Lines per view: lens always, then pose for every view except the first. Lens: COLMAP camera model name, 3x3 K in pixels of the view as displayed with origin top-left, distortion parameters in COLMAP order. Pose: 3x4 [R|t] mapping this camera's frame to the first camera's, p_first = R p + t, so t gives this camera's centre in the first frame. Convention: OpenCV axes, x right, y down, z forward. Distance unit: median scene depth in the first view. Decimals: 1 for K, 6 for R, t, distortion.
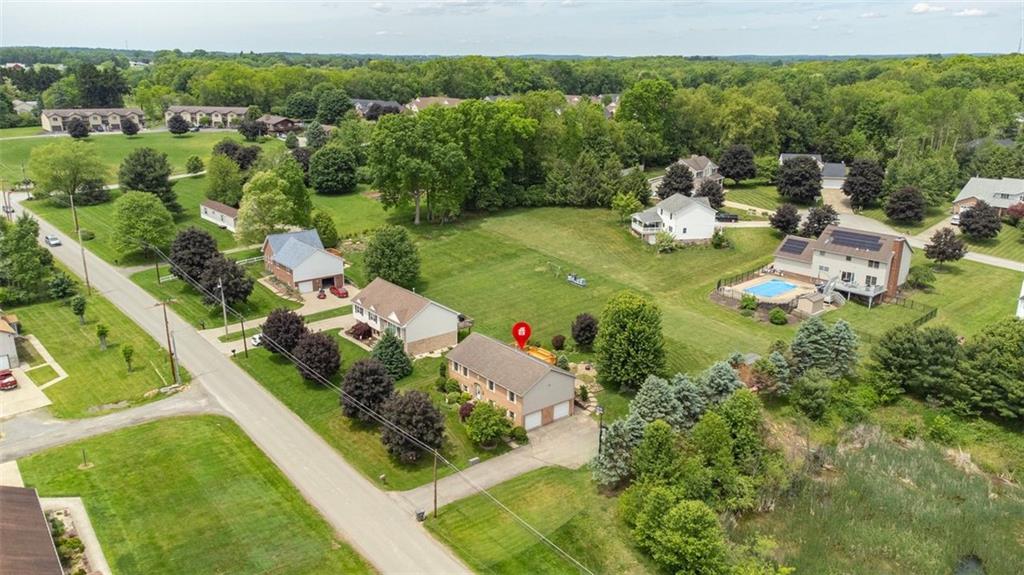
lens RADIAL K [[763.4, 0, 512.0], [0, 763.4, 287.5], [0, 0, 1]] dist [0.022009, 0.056421]
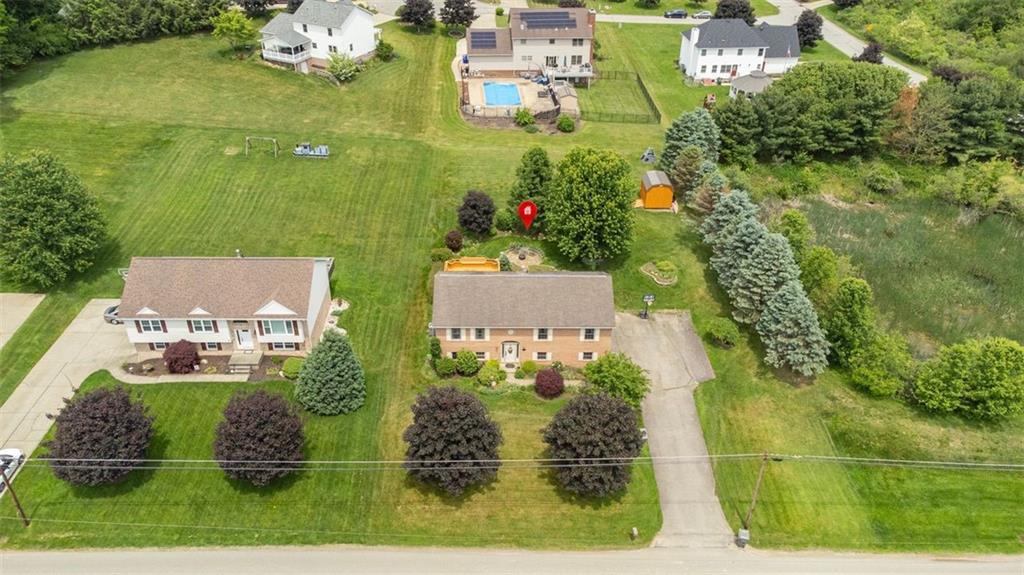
lens RADIAL K [[763.4, 0, 512.0], [0, 763.4, 287.5], [0, 0, 1]] dist [0.022009, 0.056421]
pose [[0.613181, -0.423111, 0.667073, -0.348143], [0.218185, 0.902322, 0.371767, -0.125060], [-0.759213, -0.082415, 0.645603, 0.399772]]
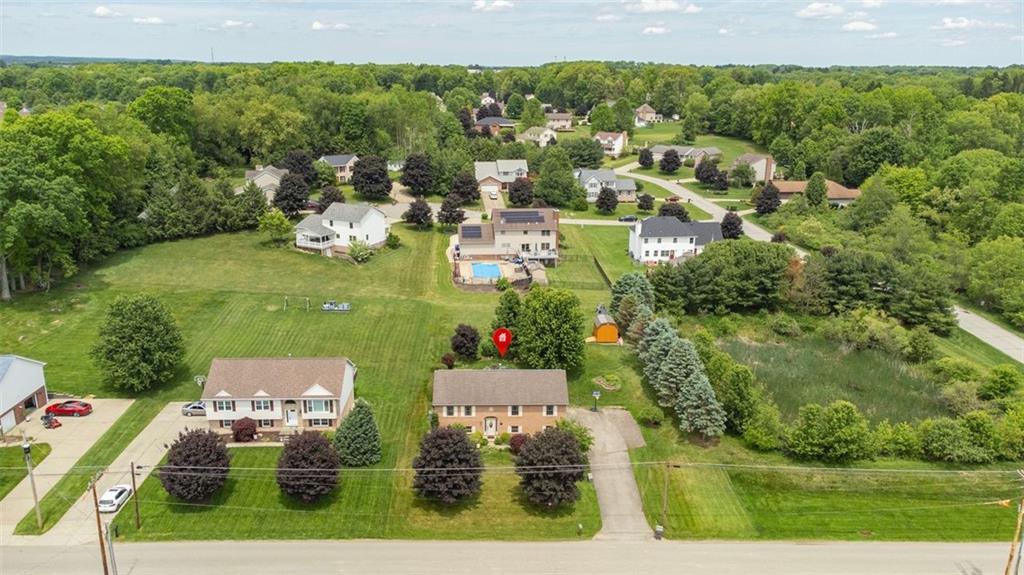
lens RADIAL K [[763.4, 0, 512.0], [0, 763.4, 287.5], [0, 0, 1]] dist [0.022009, 0.056421]
pose [[0.598235, -0.222726, 0.769745, -0.507749], [0.225559, 0.968560, 0.104952, -0.083701], [-0.768920, 0.110837, 0.629665, 0.273245]]
